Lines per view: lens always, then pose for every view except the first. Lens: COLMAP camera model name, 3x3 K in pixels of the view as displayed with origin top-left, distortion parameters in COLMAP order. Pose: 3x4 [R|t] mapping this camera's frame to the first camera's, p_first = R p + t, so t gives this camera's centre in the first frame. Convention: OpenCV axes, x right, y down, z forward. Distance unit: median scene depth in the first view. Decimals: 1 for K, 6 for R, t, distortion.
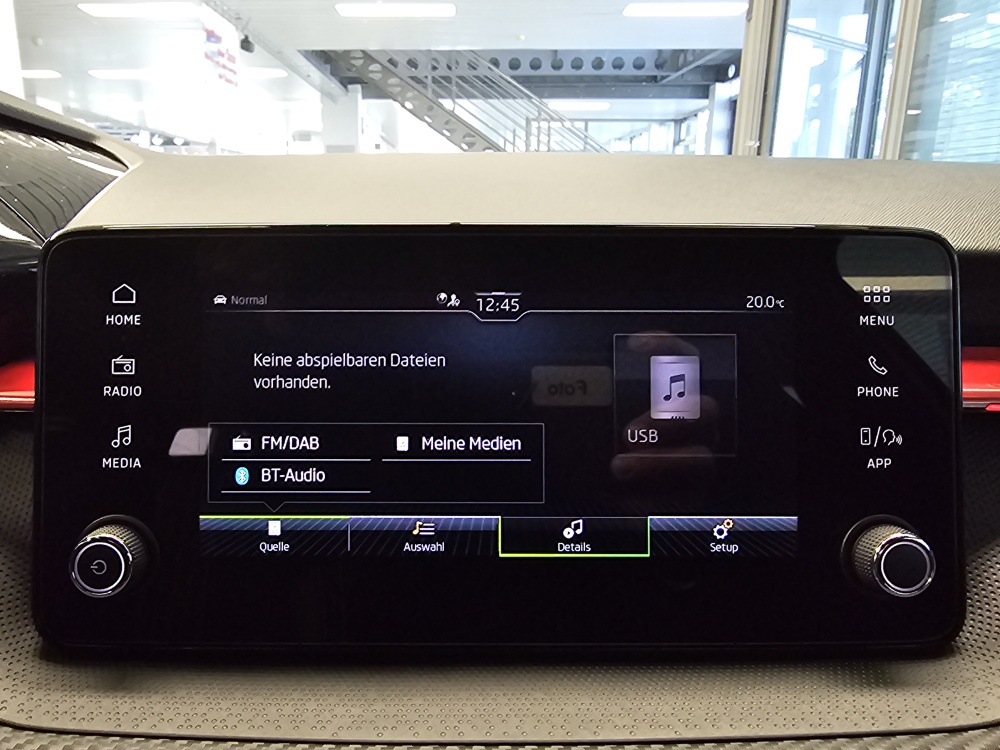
lens RADIAL K [[685.6, 0, 458.6], [0, 685.6, 381.8], [0, 0, 1]] dist [-0.001625, -0.001844]
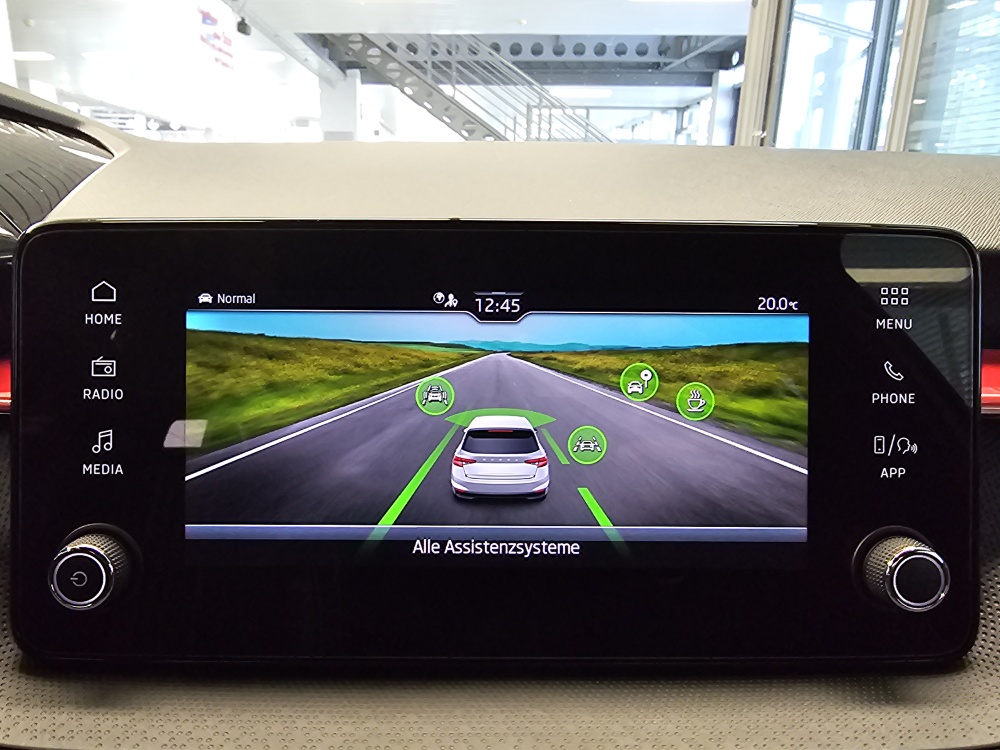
lens RADIAL K [[685.6, 0, 460.8], [0, 685.6, 392.4], [0, 0, 1]] dist [-0.001625, -0.001844]
pose [[0.999975, 0.004771, 0.005153, 0.000722], [-0.004925, 0.999524, 0.030468, -0.008069], [-0.005006, -0.030492, 0.999522, 0.018231]]
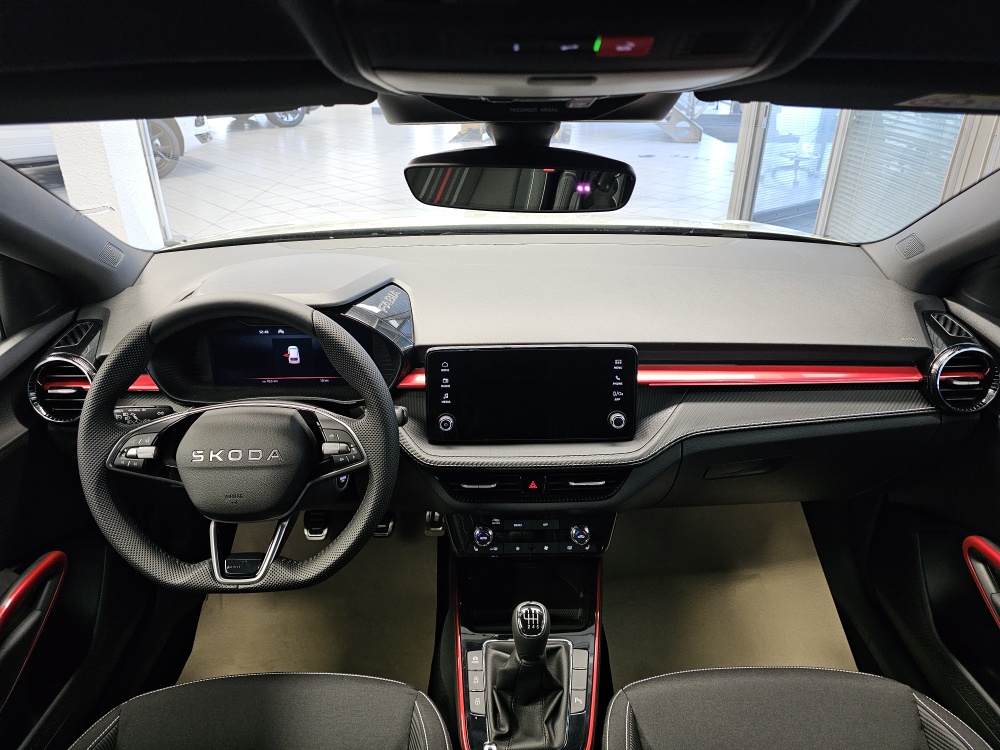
lens RADIAL K [[683.3, 0, 512.0], [0, 683.3, 372.8], [0, 0, 1]] dist [0.063146, -0.061878]
pose [[0.999862, -0.013014, 0.010345, -0.043193], [0.010620, 0.978741, 0.204824, -0.385098], [-0.012790, -0.204686, 0.978744, -1.311327]]
